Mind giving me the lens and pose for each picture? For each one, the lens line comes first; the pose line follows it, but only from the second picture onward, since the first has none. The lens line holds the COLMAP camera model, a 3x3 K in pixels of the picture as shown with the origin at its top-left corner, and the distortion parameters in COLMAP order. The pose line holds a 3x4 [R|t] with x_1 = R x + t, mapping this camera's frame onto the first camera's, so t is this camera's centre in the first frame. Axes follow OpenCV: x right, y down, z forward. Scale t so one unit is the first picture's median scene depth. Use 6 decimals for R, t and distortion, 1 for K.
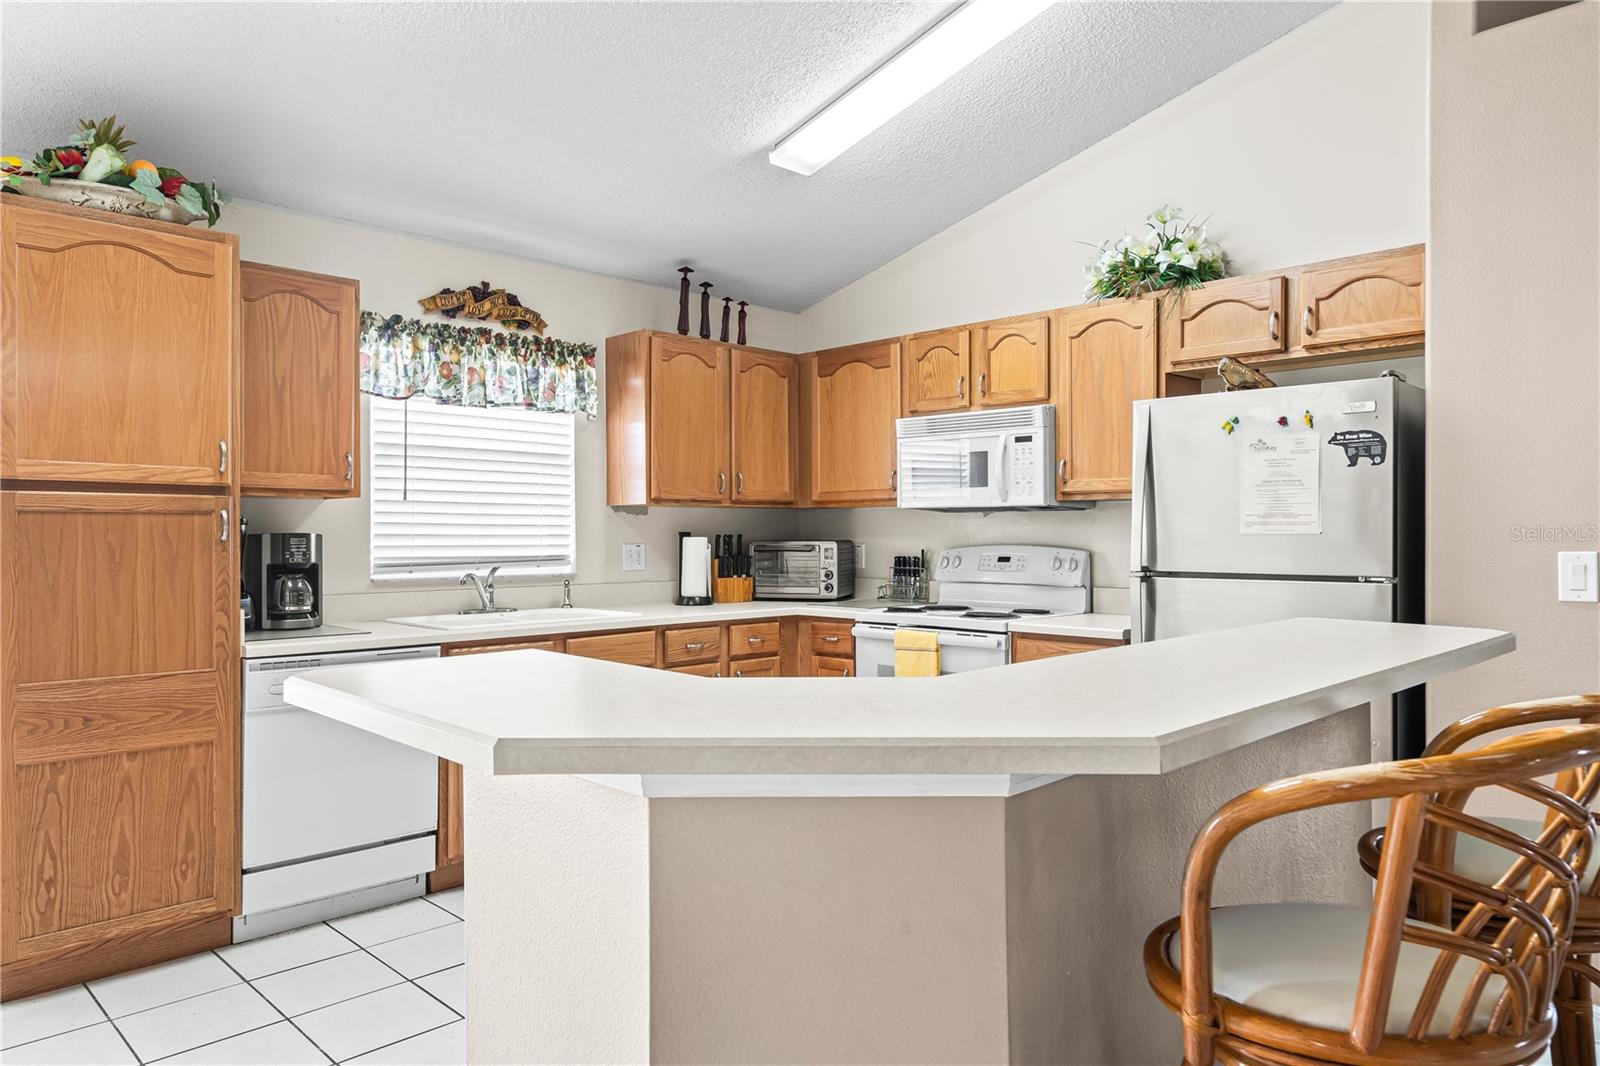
lens RADIAL K [[1038.2, 0, 816.7], [0, 1038.2, 541.9], [0, 0, 1]] dist [0.007107, -0.000345]
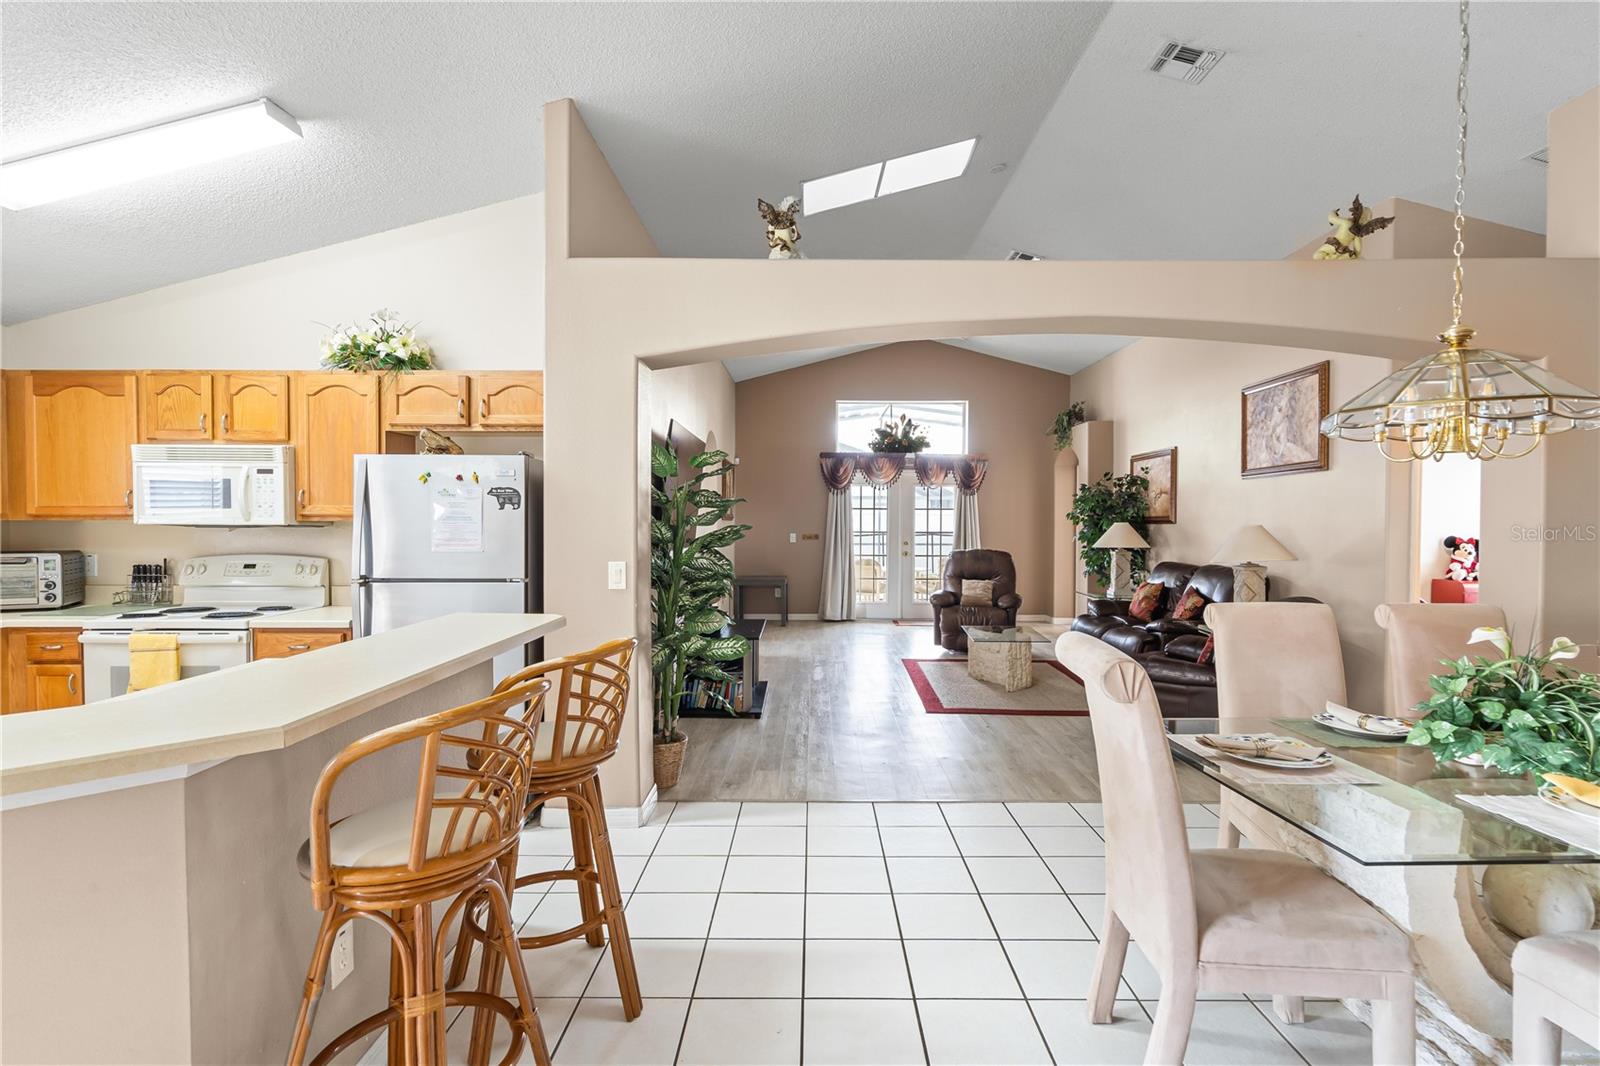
lens RADIAL K [[768.9, 0, 809.3], [0, 768.9, 535.3], [0, 0, 1]] dist [-0.002151, 0.002218]
pose [[0.712170, -0.011443, 0.701914, 0.016771], [0.002383, 0.999901, 0.013883, -0.035787], [-0.702003, -0.008214, 0.712127, -0.127206]]
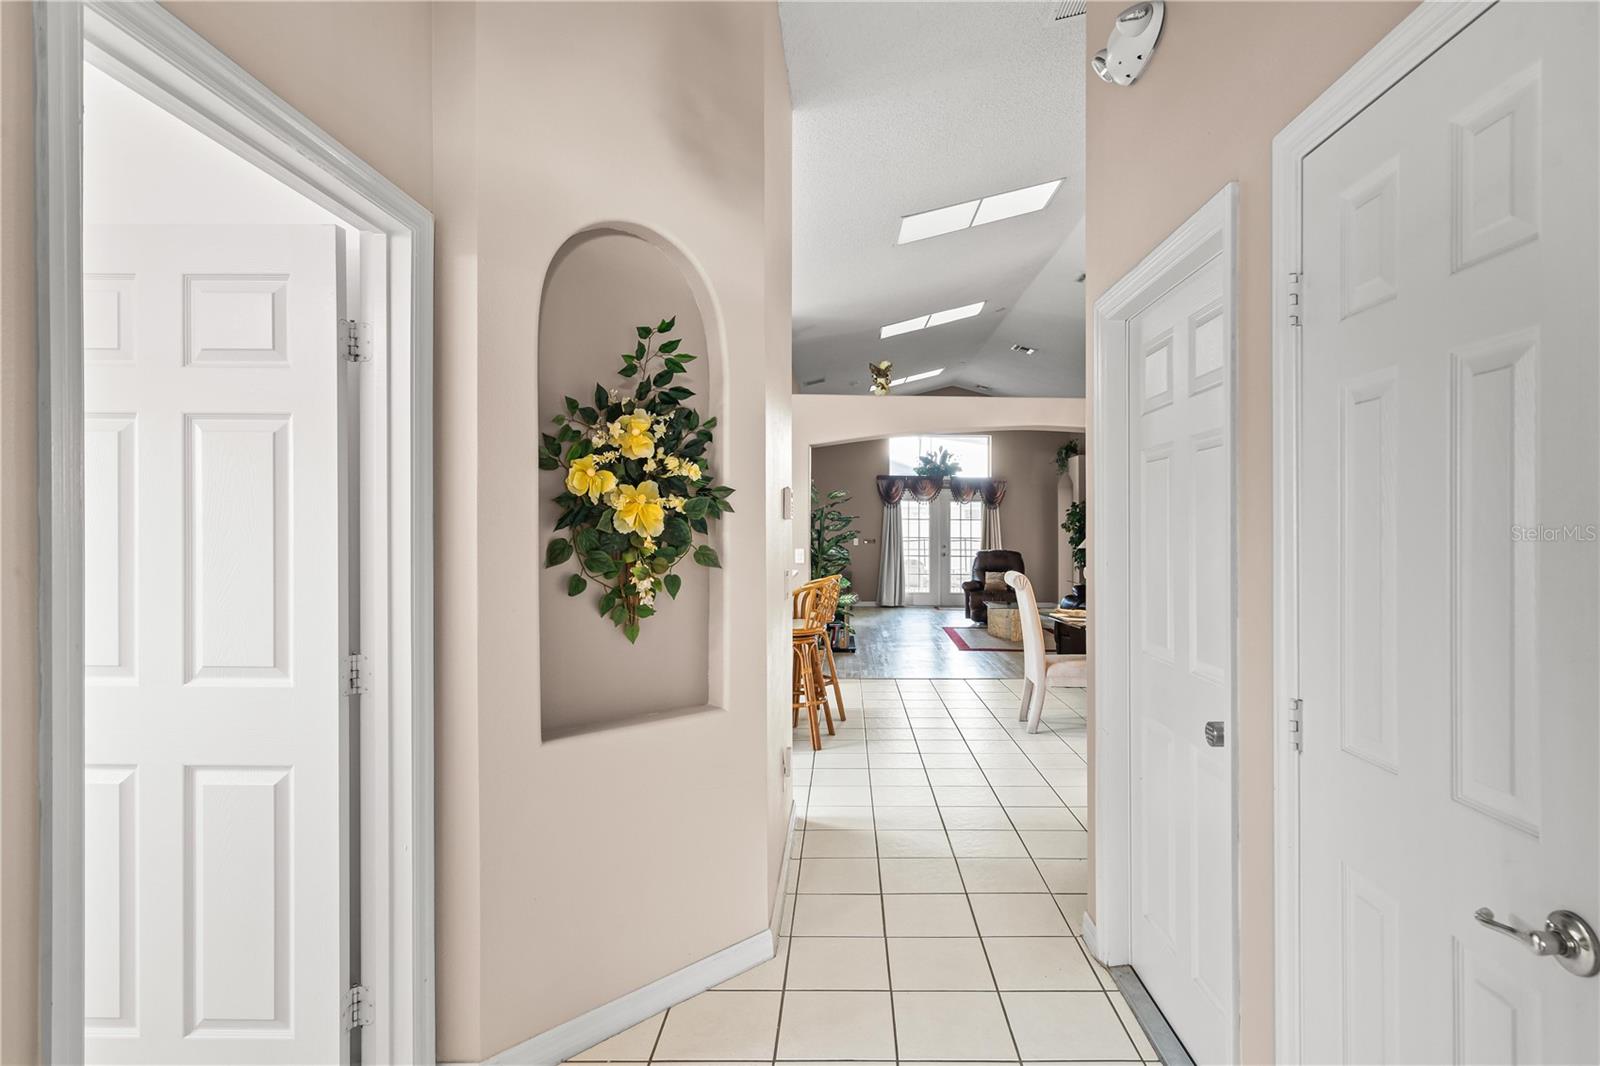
lens RADIAL K [[822.3, 0, 837.4], [0, 822.3, 481.3], [0, 0, 1]] dist [0.000081, 0.000456]
pose [[0.712899, 0.041996, 0.700008, -0.815681], [0.001077, 0.998139, -0.060978, -0.035912], [-0.701266, 0.044225, 0.711527, -0.770760]]
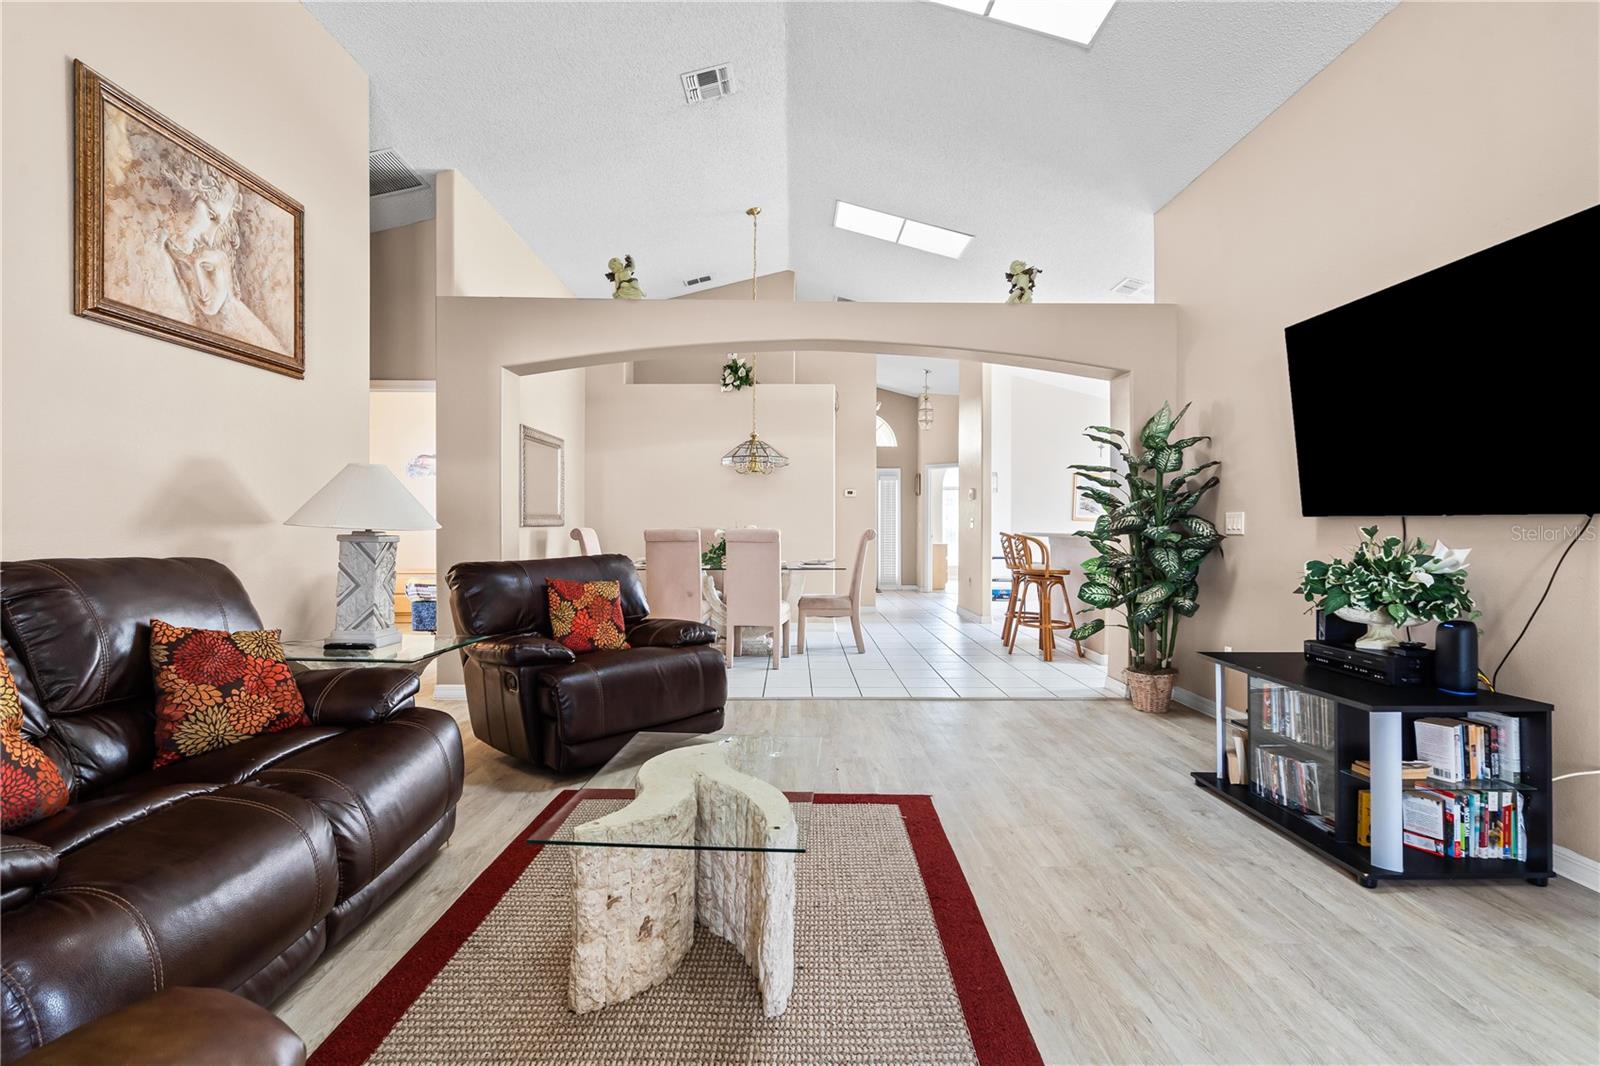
lens RADIAL K [[768.9, 0, 809.3], [0, 768.9, 535.3], [0, 0, 1]] dist [-0.002151, 0.002218]
pose [[-0.692866, 0.008297, -0.721019, 1.867087], [-0.008223, 0.999778, 0.019406, 0.023585], [0.721019, 0.019375, -0.692644, 1.217668]]
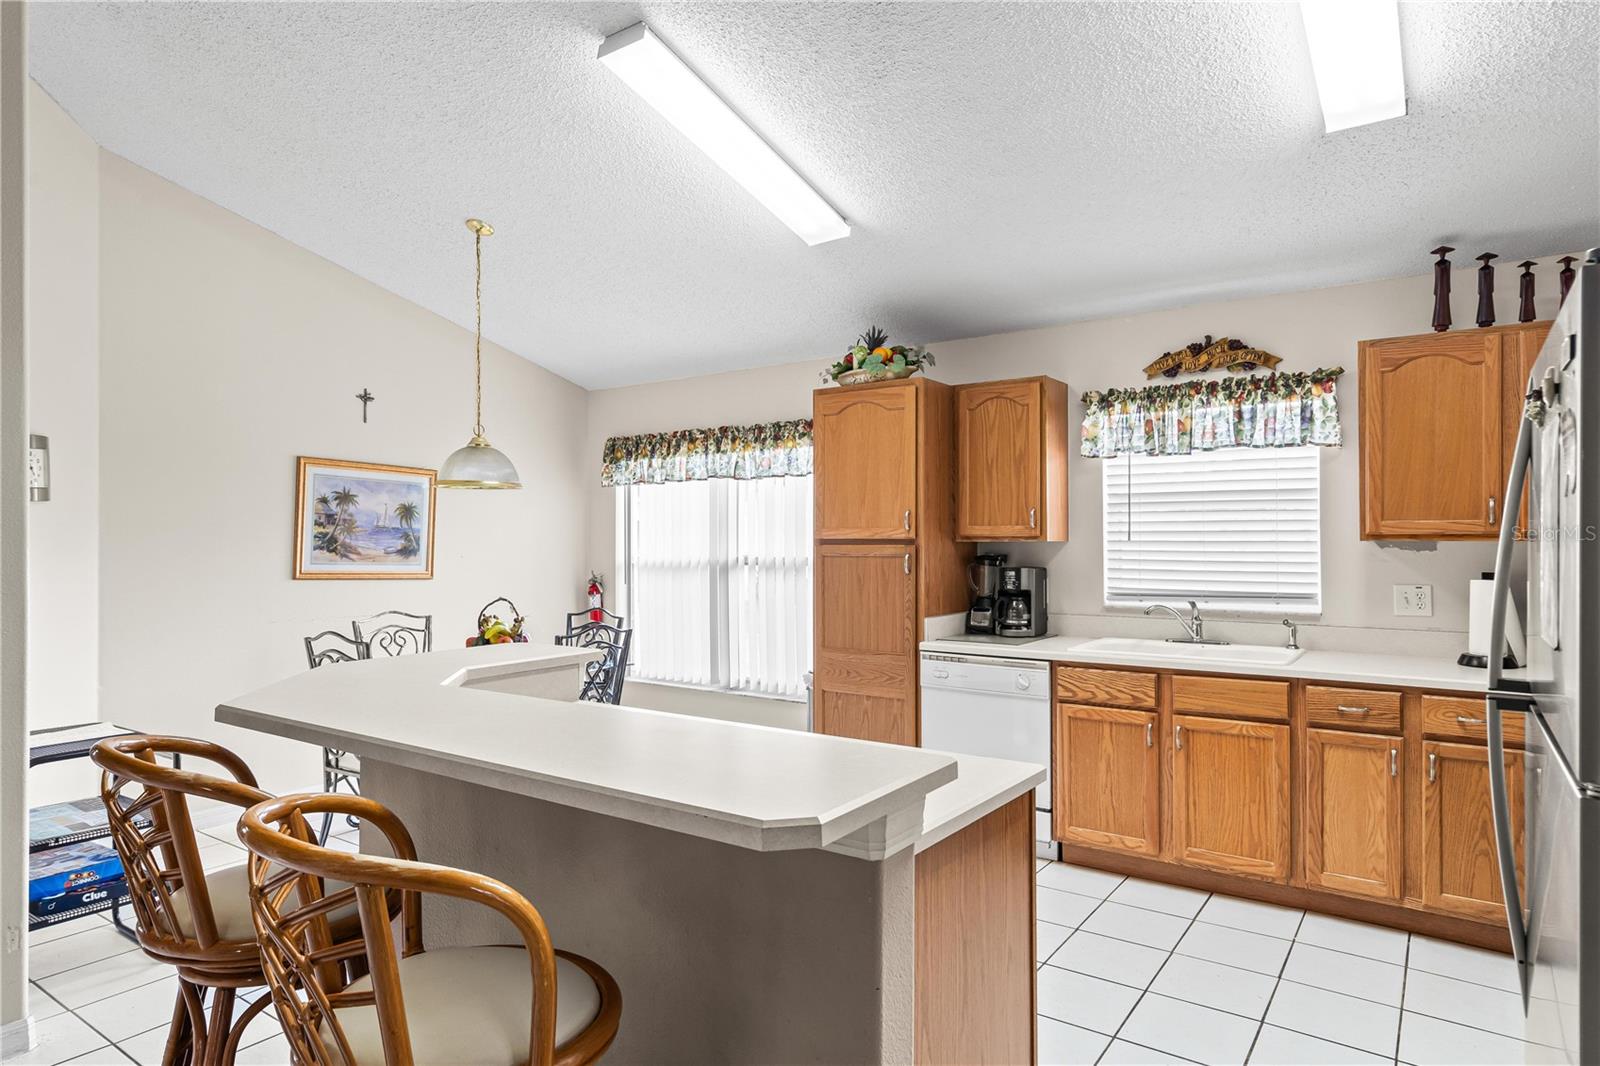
lens RADIAL K [[929.1, 0, 800.0], [0, 929.1, 533.0], [0, 0, 1]] dist [0.002741, 0.001102]
pose [[0.165447, -0.005098, -0.986206, 0.627084], [-0.004669, 0.999971, -0.005952, -0.042575], [0.986208, 0.005589, 0.165418, 0.476941]]
